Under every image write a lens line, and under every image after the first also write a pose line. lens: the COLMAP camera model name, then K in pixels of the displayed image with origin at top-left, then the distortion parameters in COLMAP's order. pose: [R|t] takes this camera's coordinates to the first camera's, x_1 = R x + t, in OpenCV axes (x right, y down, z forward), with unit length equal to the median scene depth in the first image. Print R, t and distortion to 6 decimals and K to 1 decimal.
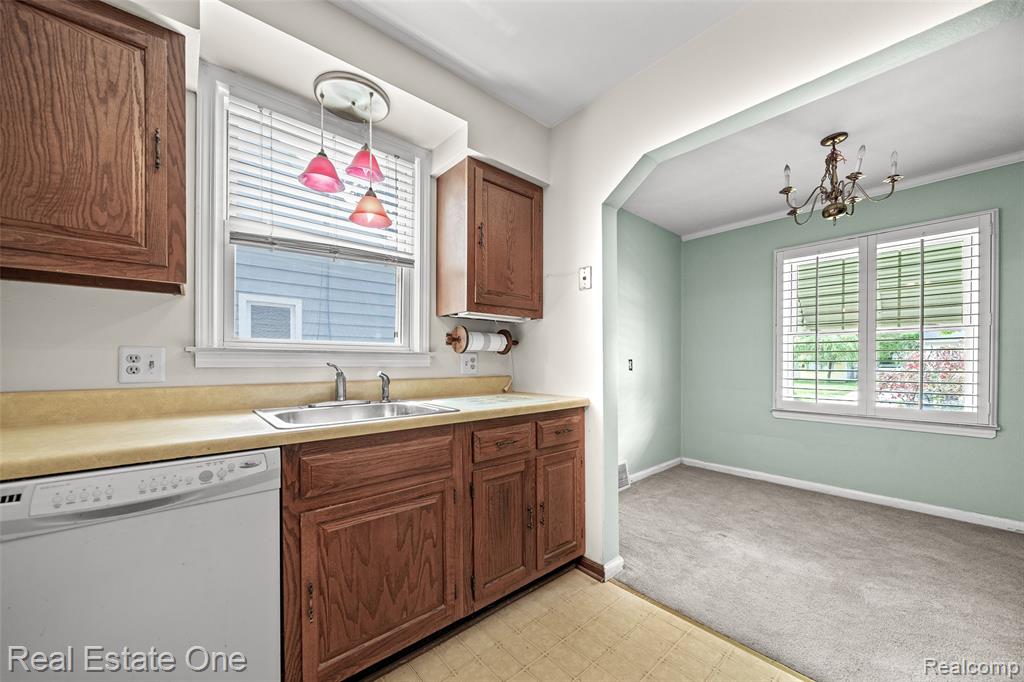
lens RADIAL K [[378.8, 0, 516.9], [0, 378.8, 363.8], [0, 0, 1]] dist [0.000131, 0.000178]
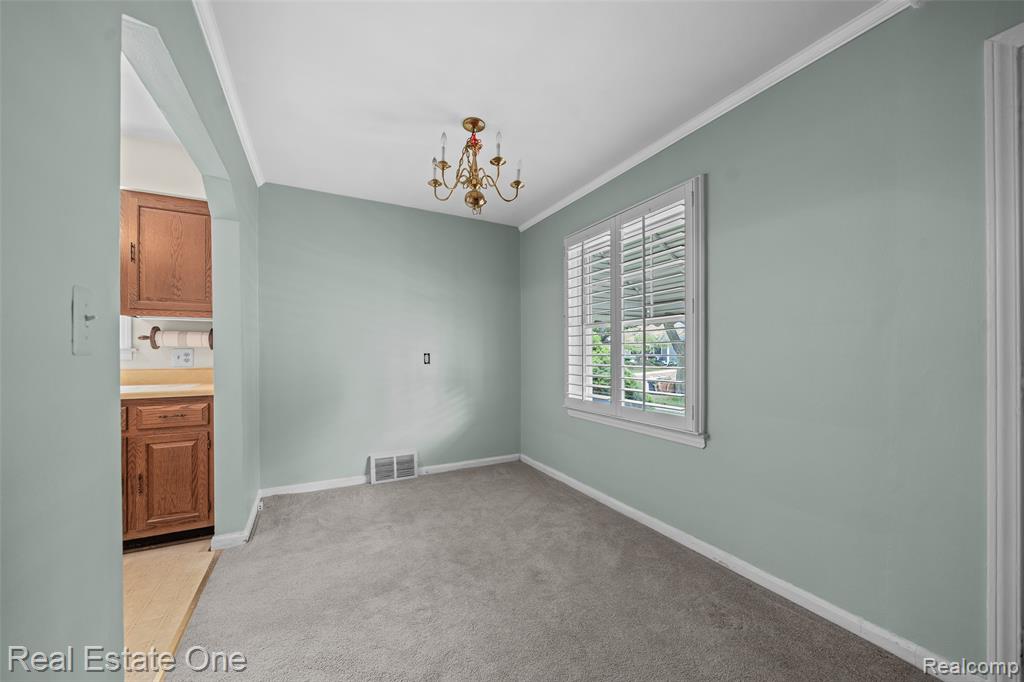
lens RADIAL K [[378.2, 0, 512.5], [0, 378.2, 352.9], [0, 0, 1]] dist [-0.000305, 0.000000]
pose [[0.971208, -0.001998, -0.238224, 1.042006], [-0.000713, 0.999936, -0.011293, -0.002529], [0.238231, 0.011138, 0.971145, 0.085124]]
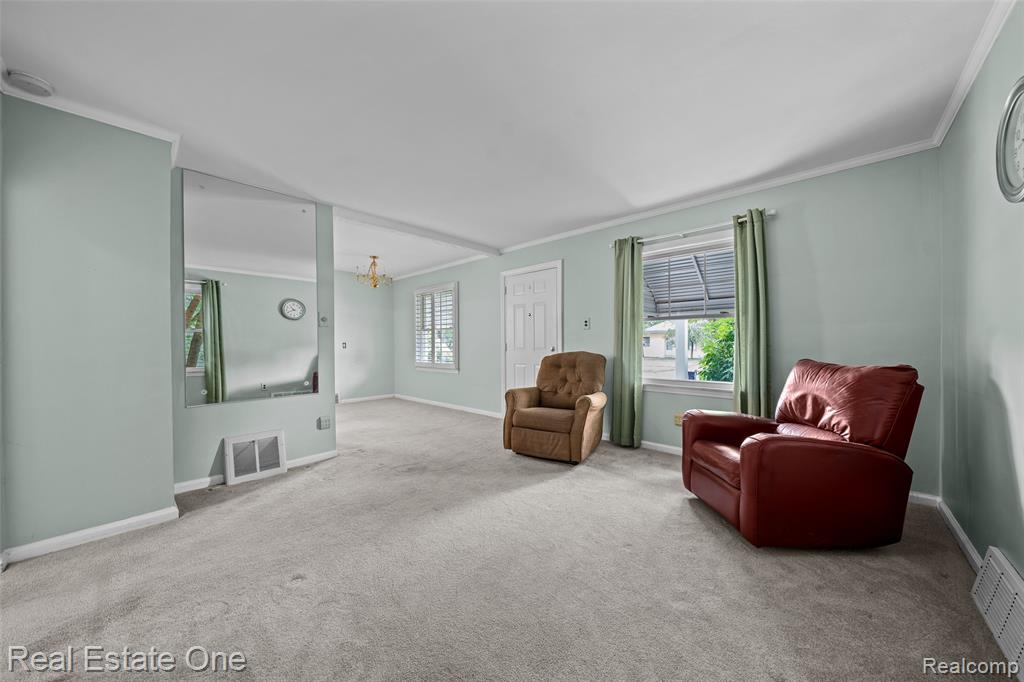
lens RADIAL K [[352.1, 0, 516.2], [0, 352.1, 345.4], [0, 0, 1]] dist [-0.005455, -0.000108]
pose [[0.993899, -0.008109, 0.109996, 1.376954], [0.008004, 0.999967, 0.001388, 0.010726], [-0.110003, -0.000499, 0.993931, -1.345347]]
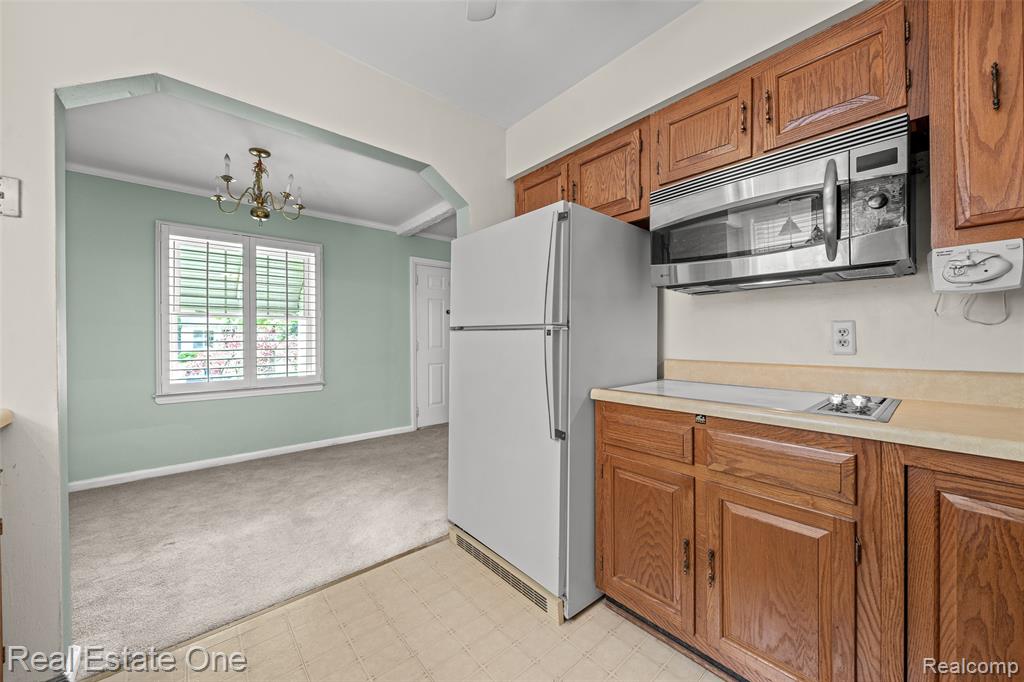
lens RADIAL K [[377.6, 0, 512.0], [0, 377.6, 341.0], [0, 0, 1]] dist [-0.000062, 0.000033]
pose [[0.010159, -0.004777, 0.999937, -0.292459], [0.012033, 0.999917, 0.004655, -0.005050], [-0.999876, 0.011985, 0.010215, 0.192257]]
